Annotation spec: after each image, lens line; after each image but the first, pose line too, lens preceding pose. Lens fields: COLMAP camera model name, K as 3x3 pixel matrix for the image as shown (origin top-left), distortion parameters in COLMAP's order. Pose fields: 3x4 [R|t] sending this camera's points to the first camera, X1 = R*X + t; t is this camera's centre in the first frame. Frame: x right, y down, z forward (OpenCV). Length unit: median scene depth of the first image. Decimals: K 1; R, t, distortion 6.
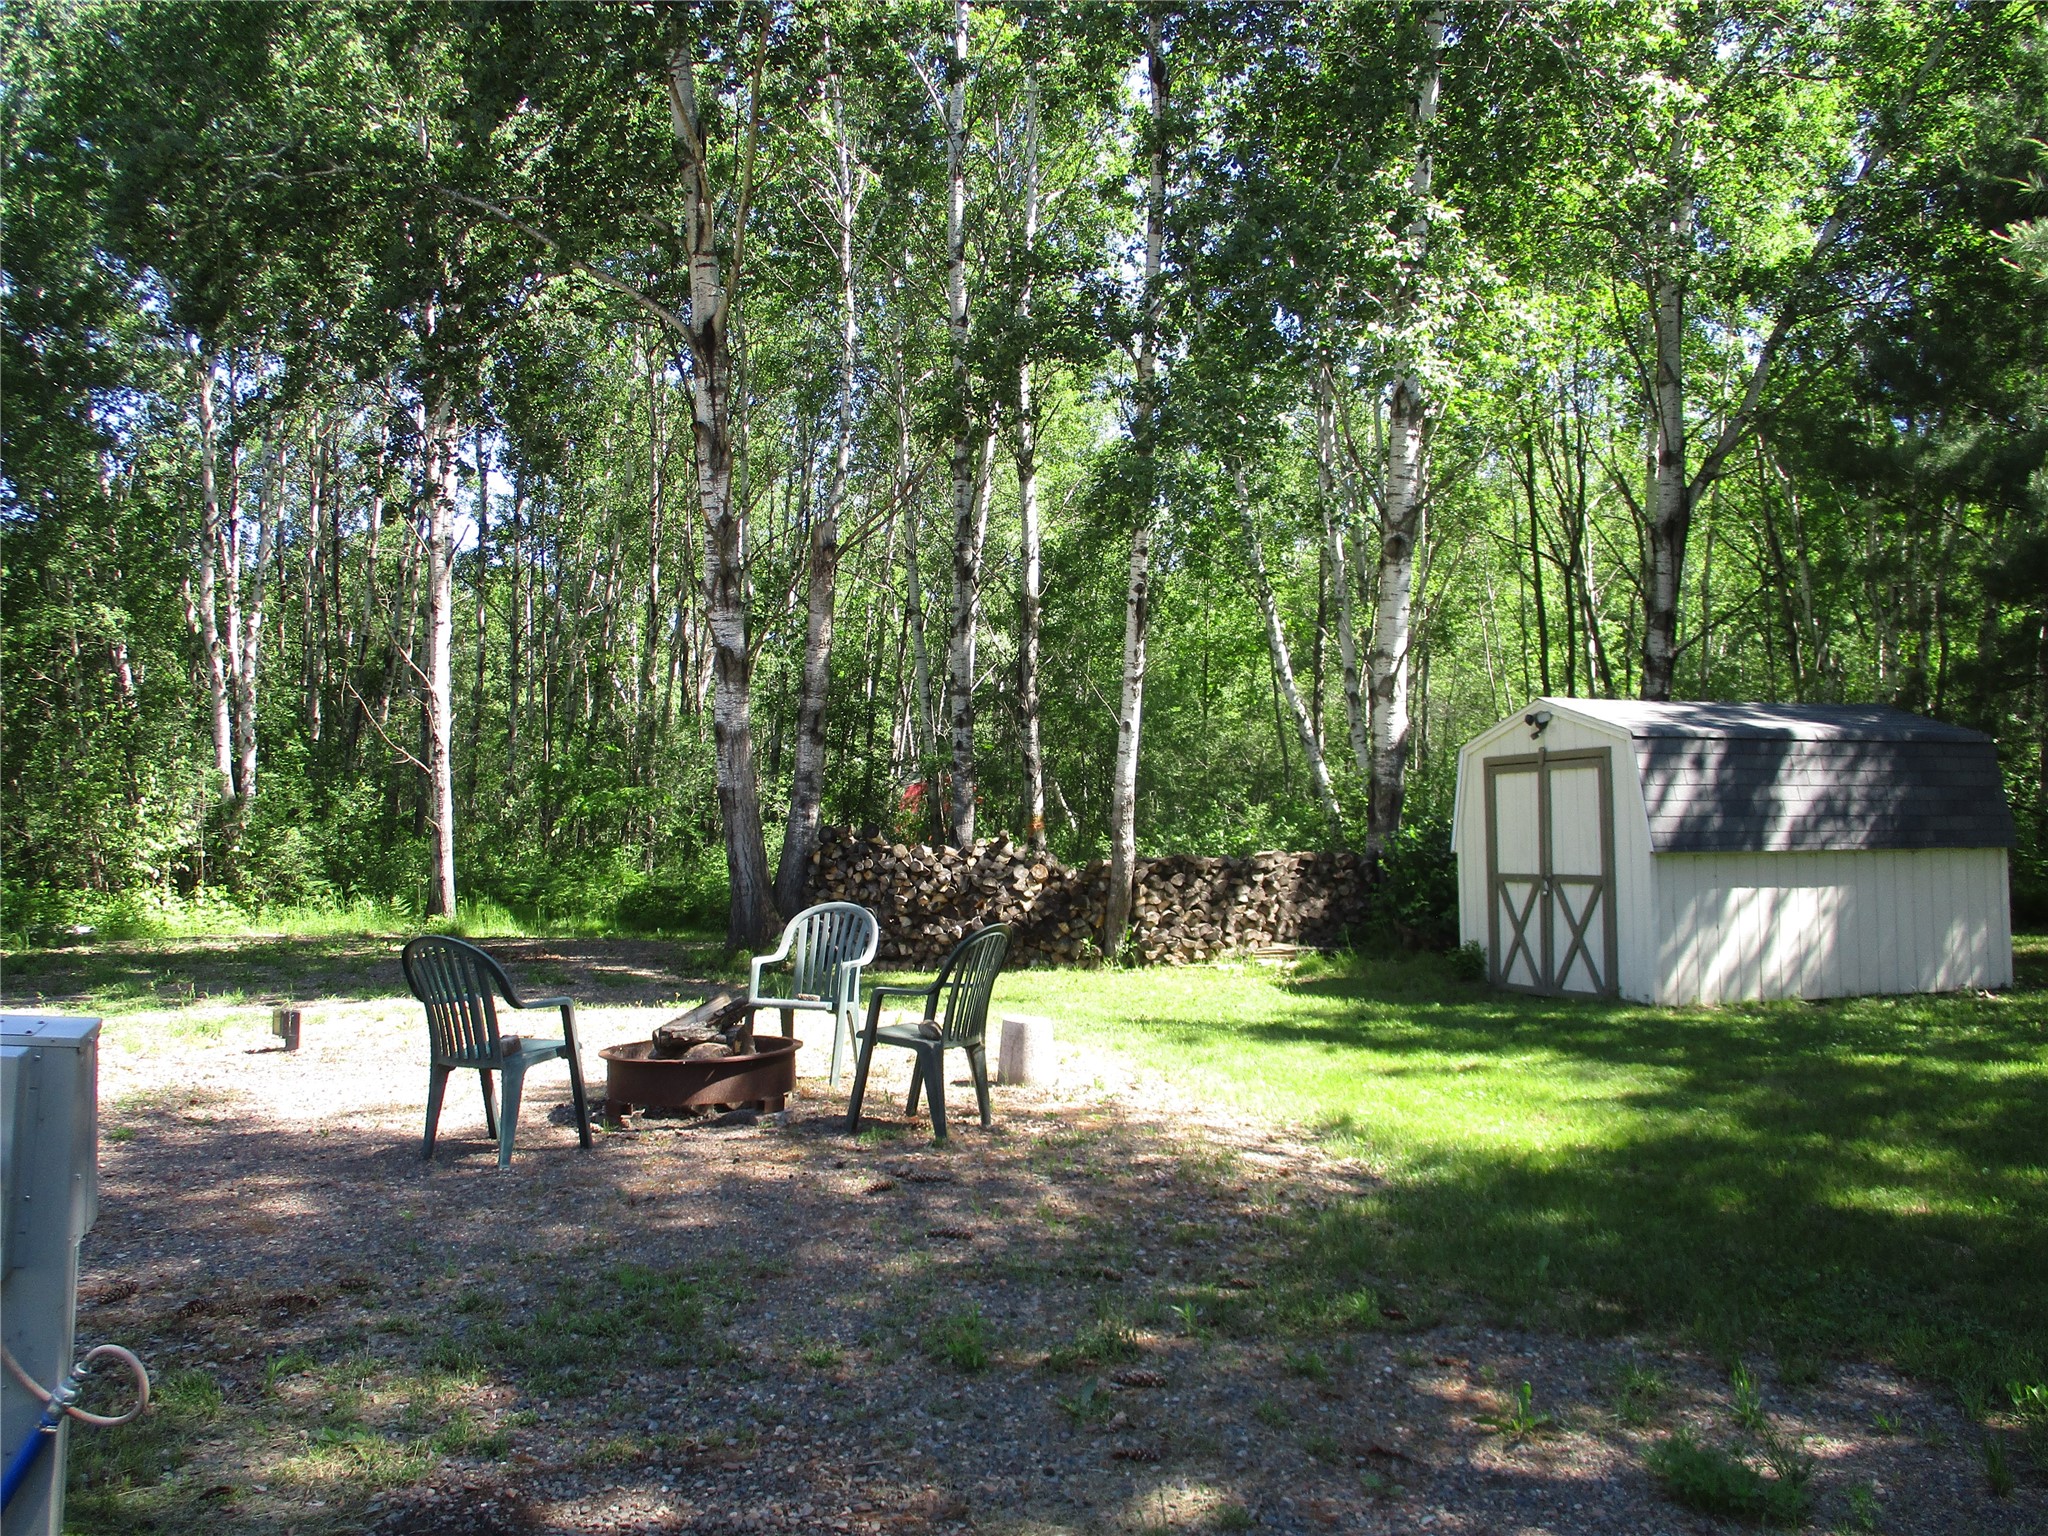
lens RADIAL K [[1703.2, 0, 1044.0], [0, 1703.2, 732.9], [0, 0, 1]] dist [-0.030397, 0.012920]
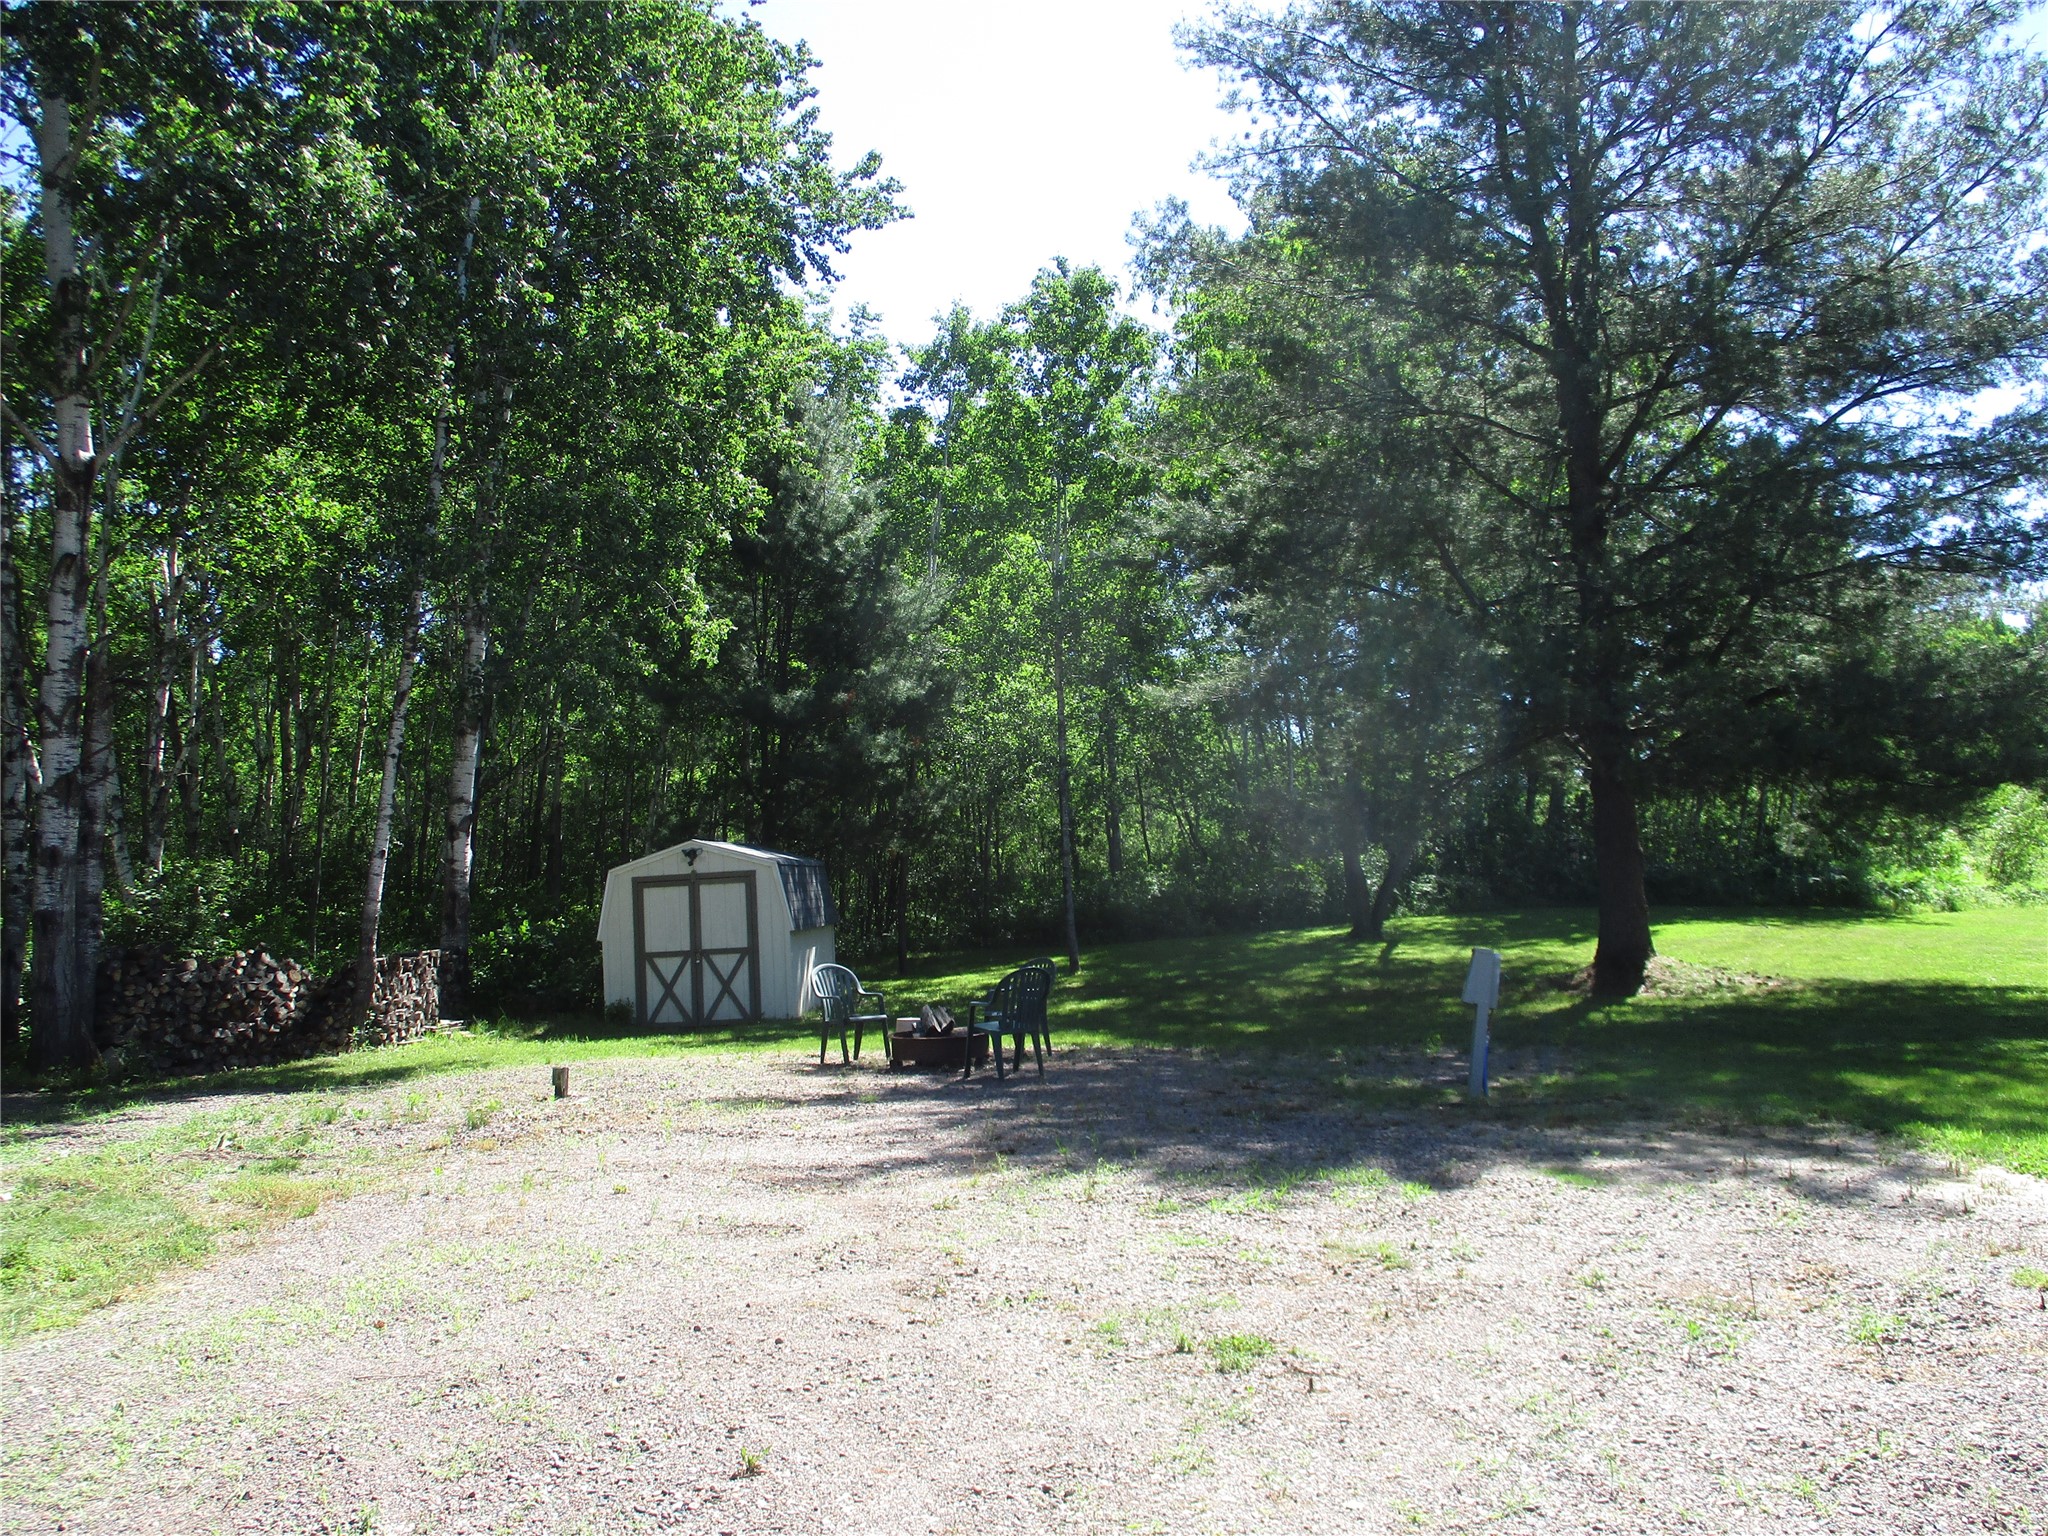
lens RADIAL K [[1638.4, 0, 1025.8], [0, 1638.4, 683.9], [0, 0, 1]] dist [-0.036724, 0.005642]
pose [[0.393739, 0.100978, 0.913659, -0.951877], [-0.005487, 0.994189, -0.107513, -0.002151], [-0.919206, 0.037319, 0.392005, 0.090038]]
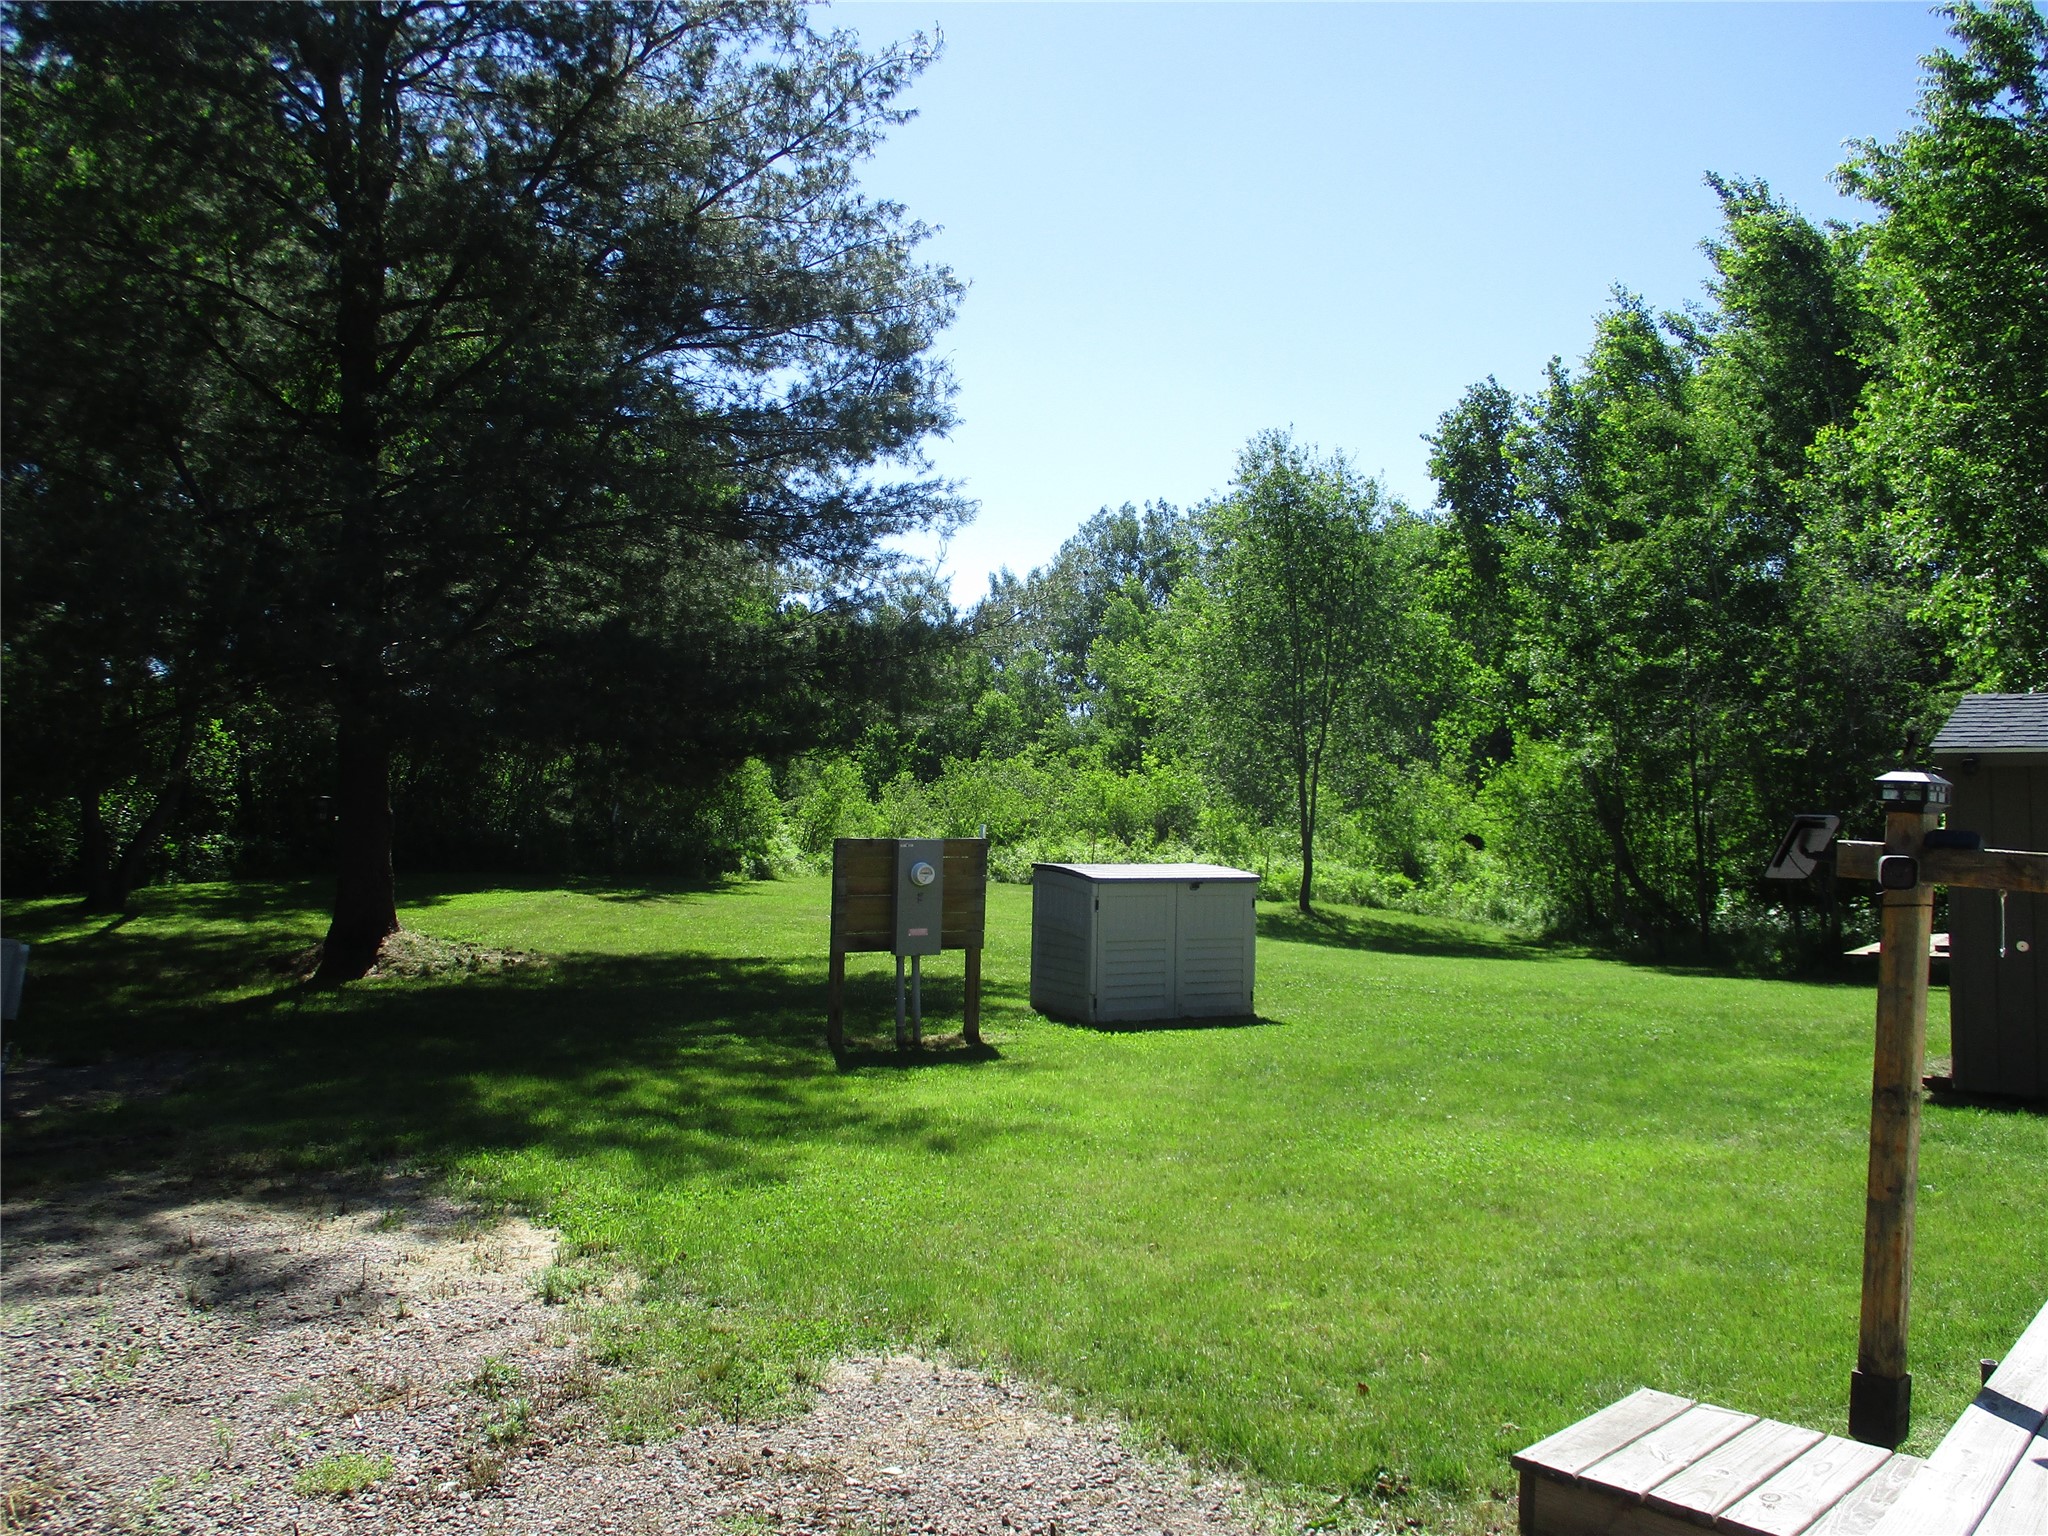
lens RADIAL K [[1663.2, 0, 1028.4], [0, 1663.2, 733.2], [0, 0, 1]] dist [-0.026459, 0.018096]
pose [[-0.249443, 0.056450, 0.966743, -0.798607], [-0.025546, 0.997569, -0.064841, -0.004766], [-0.968052, -0.040871, -0.247395, 0.003272]]
